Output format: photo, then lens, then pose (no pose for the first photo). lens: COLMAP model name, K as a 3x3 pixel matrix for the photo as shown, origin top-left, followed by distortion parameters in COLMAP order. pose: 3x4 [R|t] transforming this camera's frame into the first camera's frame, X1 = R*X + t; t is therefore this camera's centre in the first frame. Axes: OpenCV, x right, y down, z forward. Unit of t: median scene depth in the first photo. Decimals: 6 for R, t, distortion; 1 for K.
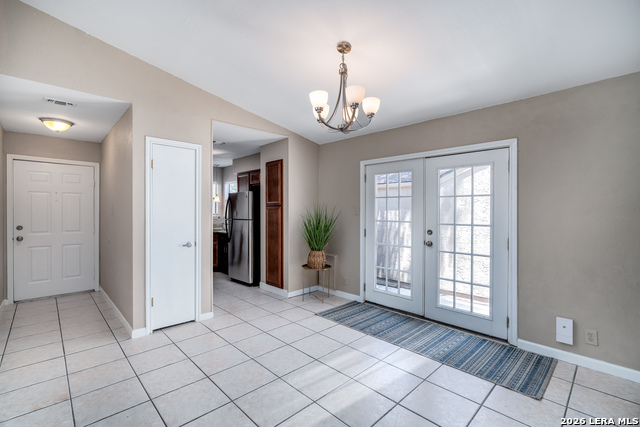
lens RADIAL K [[288.4, 0, 317.7], [0, 288.4, 211.8], [0, 0, 1]] dist [-0.017423, 0.006023]
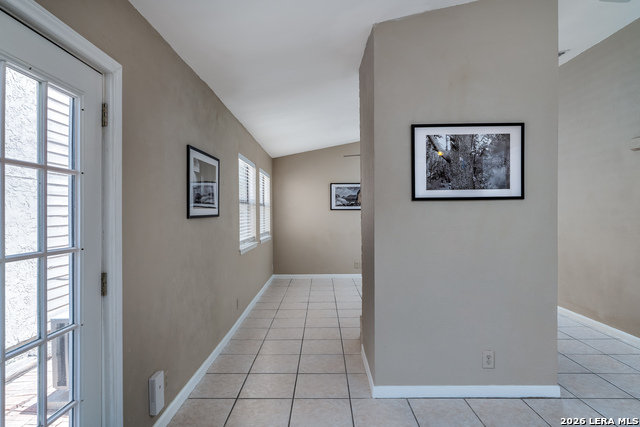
lens RADIAL K [[369.2, 0, 318.6], [0, 369.2, 215.3], [0, 0, 1]] dist [-0.001159, -0.000108]
pose [[-0.719534, -0.005682, 0.694434, 0.000401], [0.002967, 0.999932, 0.011256, -0.002413], [-0.694451, 0.010159, -0.719468, 1.127591]]
